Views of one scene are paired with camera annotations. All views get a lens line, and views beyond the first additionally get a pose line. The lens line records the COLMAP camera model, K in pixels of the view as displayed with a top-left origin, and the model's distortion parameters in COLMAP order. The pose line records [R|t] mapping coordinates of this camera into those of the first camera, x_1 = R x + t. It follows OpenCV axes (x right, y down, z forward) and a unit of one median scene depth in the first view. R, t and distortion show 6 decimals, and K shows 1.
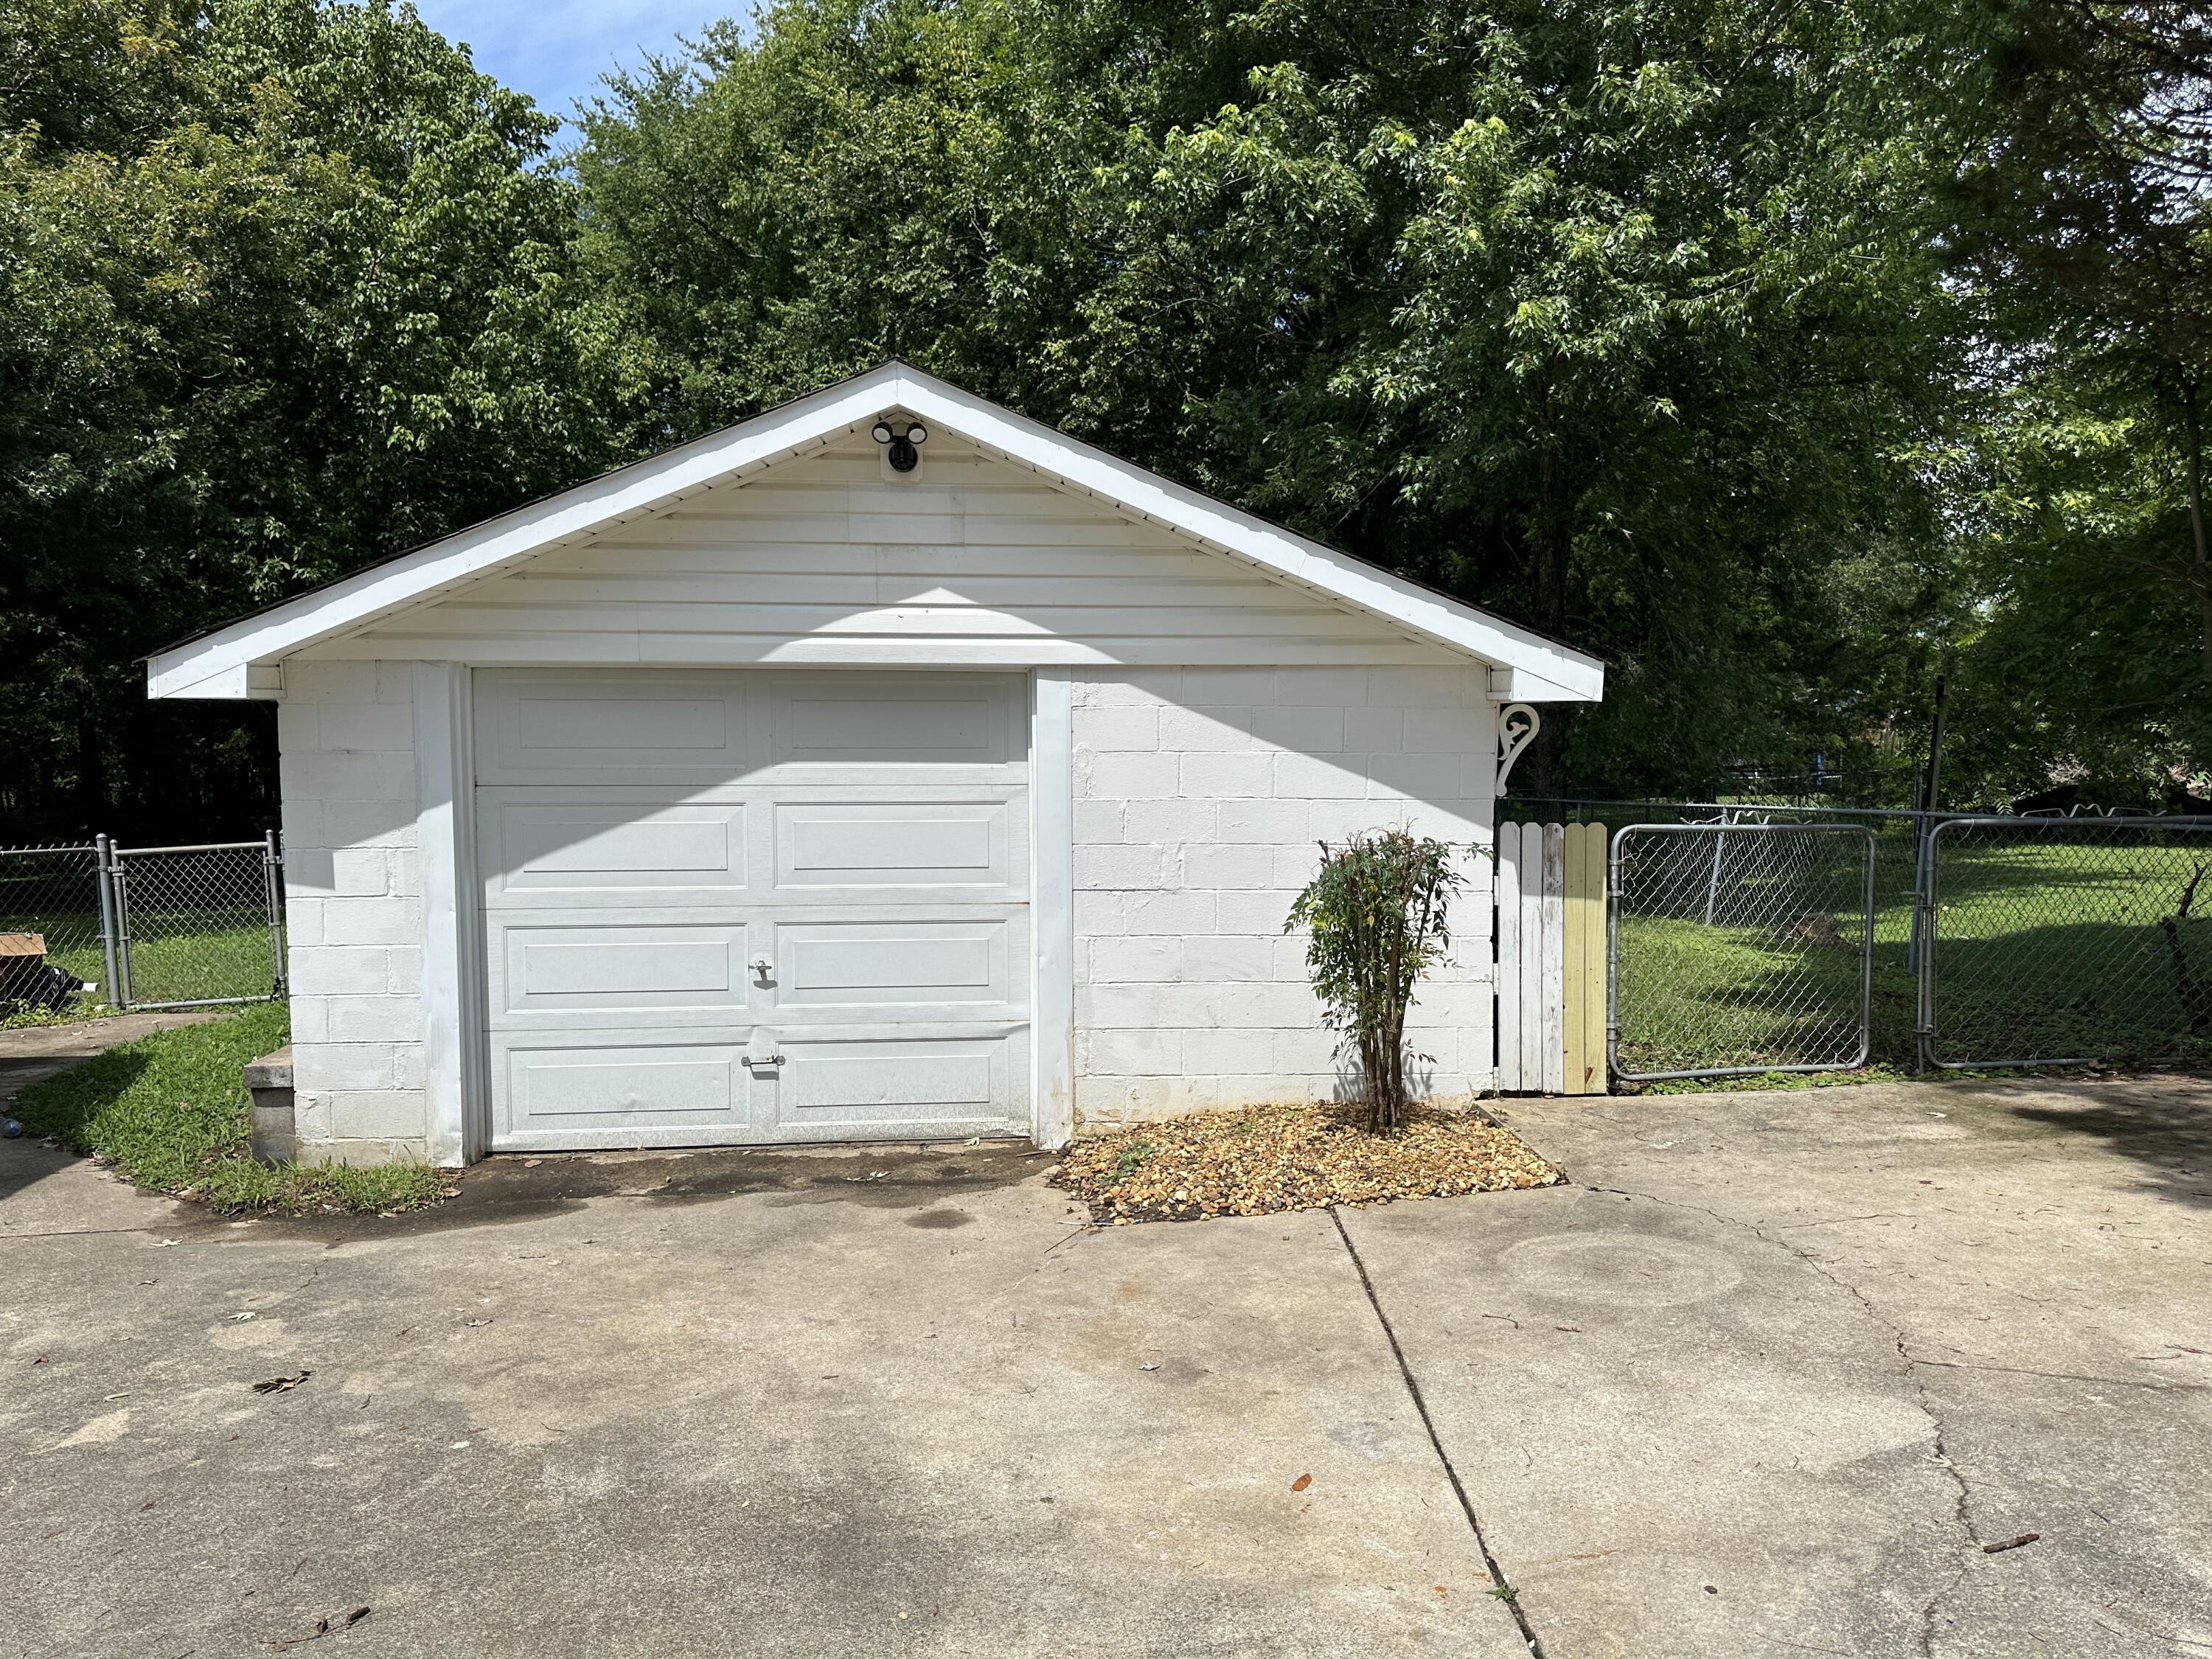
lens RADIAL K [[1546.0, 0, 1078.8], [0, 1546.0, 828.0], [0, 0, 1]] dist [0.096476, -0.106002]
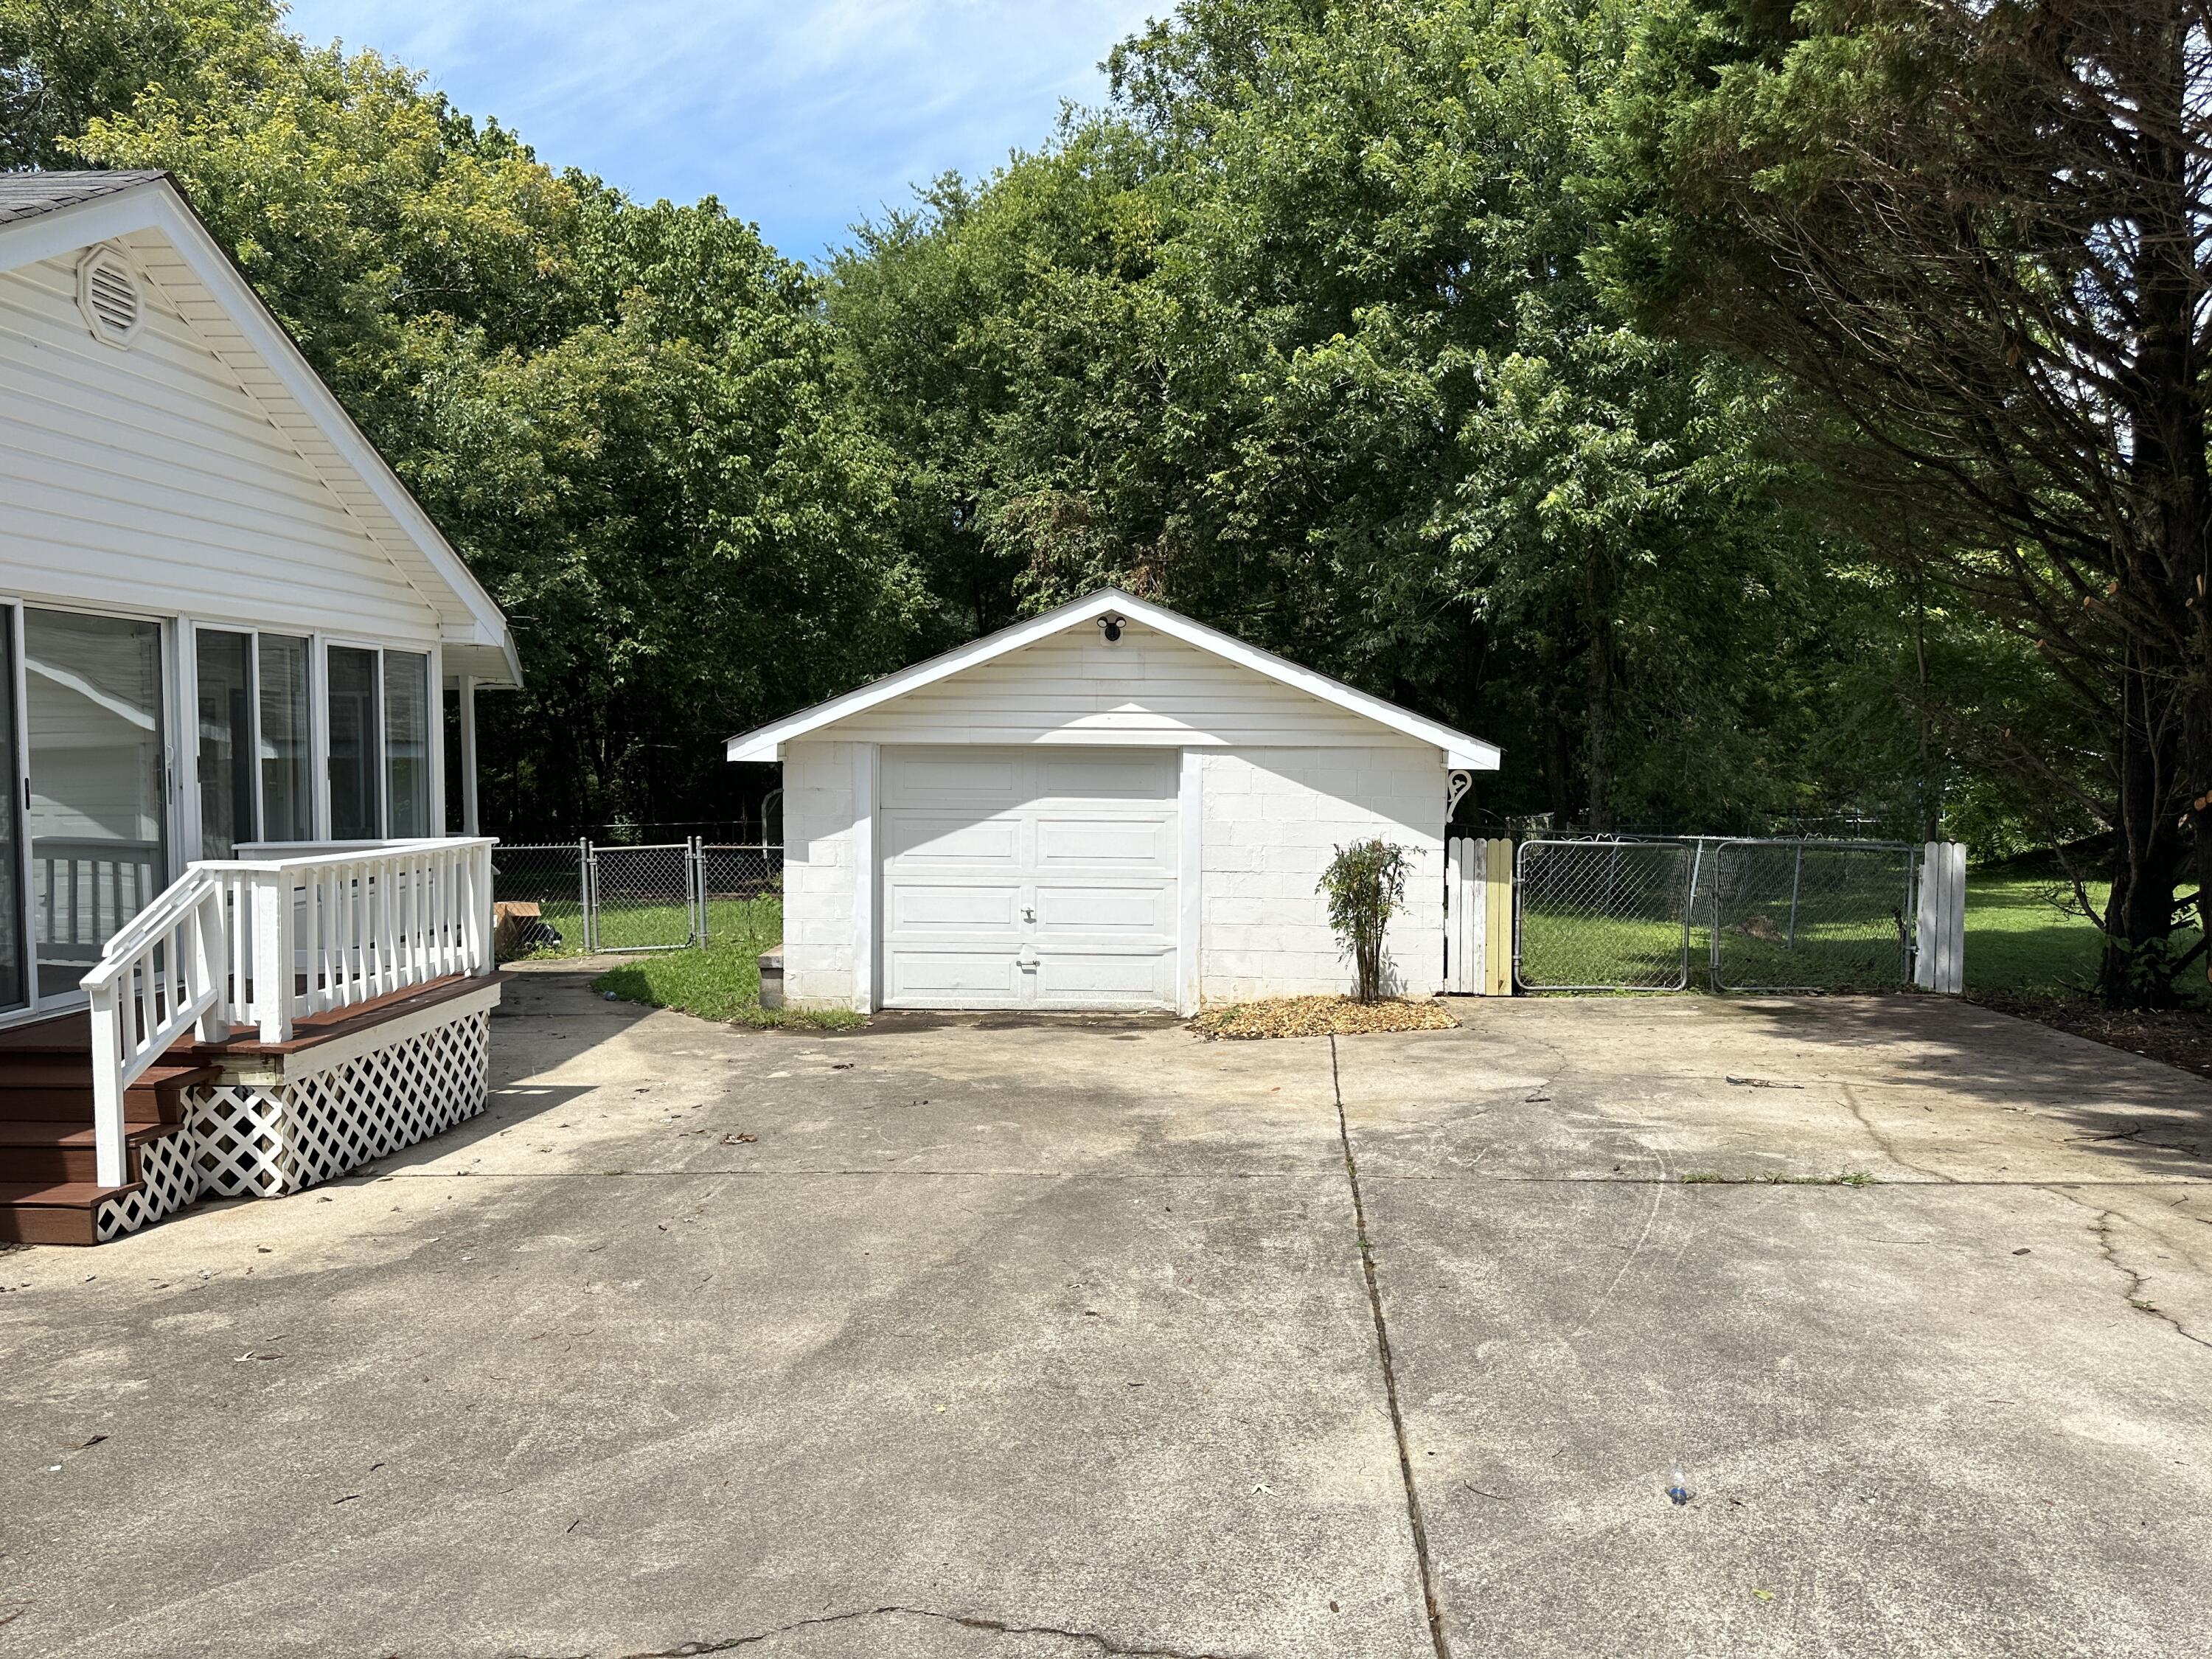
lens RADIAL K [[1546.0, 0, 1078.8], [0, 1546.0, 828.0], [0, 0, 1]] dist [0.096476, -0.106002]
pose [[0.993871, 0.015878, -0.109395, 0.048265], [-0.018363, 0.999595, -0.021742, 0.030861], [0.109006, 0.023618, 0.993760, -0.771348]]
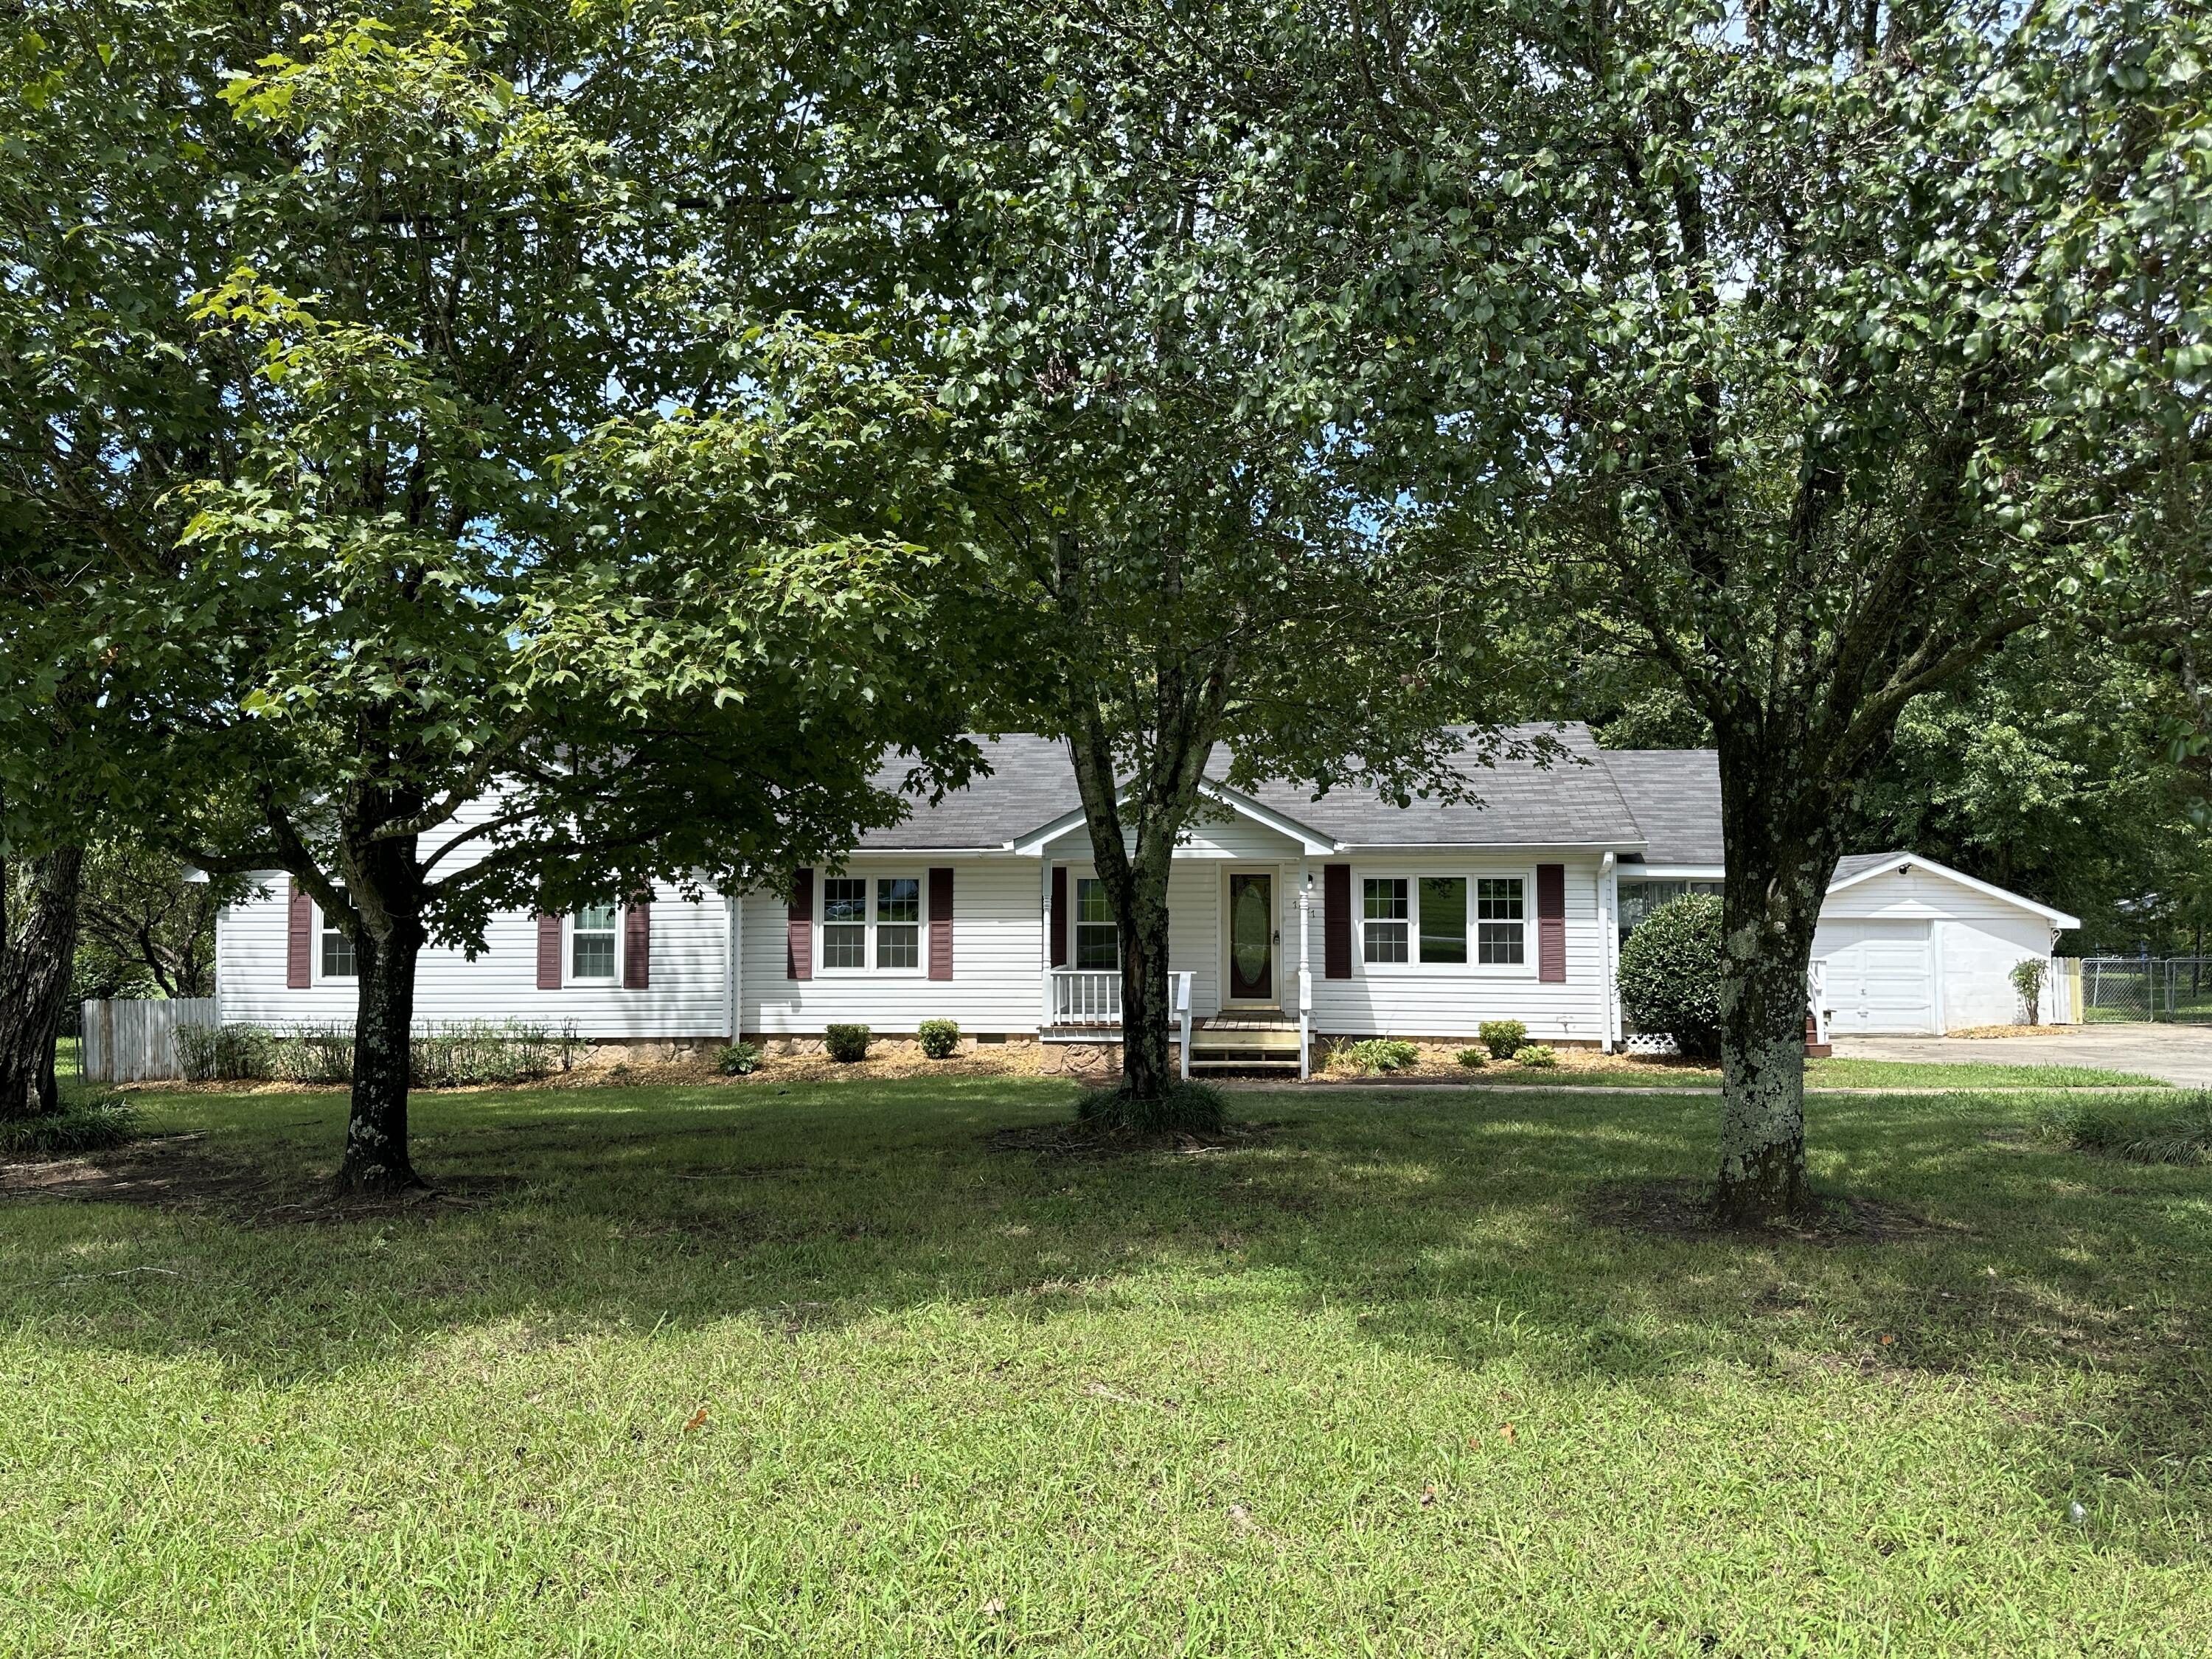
lens RADIAL K [[1555.2, 0, 1106.0], [0, 1555.2, 829.5], [0, 0, 1]] dist [-0.001445, -0.000937]
pose [[0.986228, 0.000629, -0.165391, -1.497555], [-0.022195, 0.991451, -0.128577, 0.241955], [0.163896, 0.130477, 0.977811, -3.418522]]
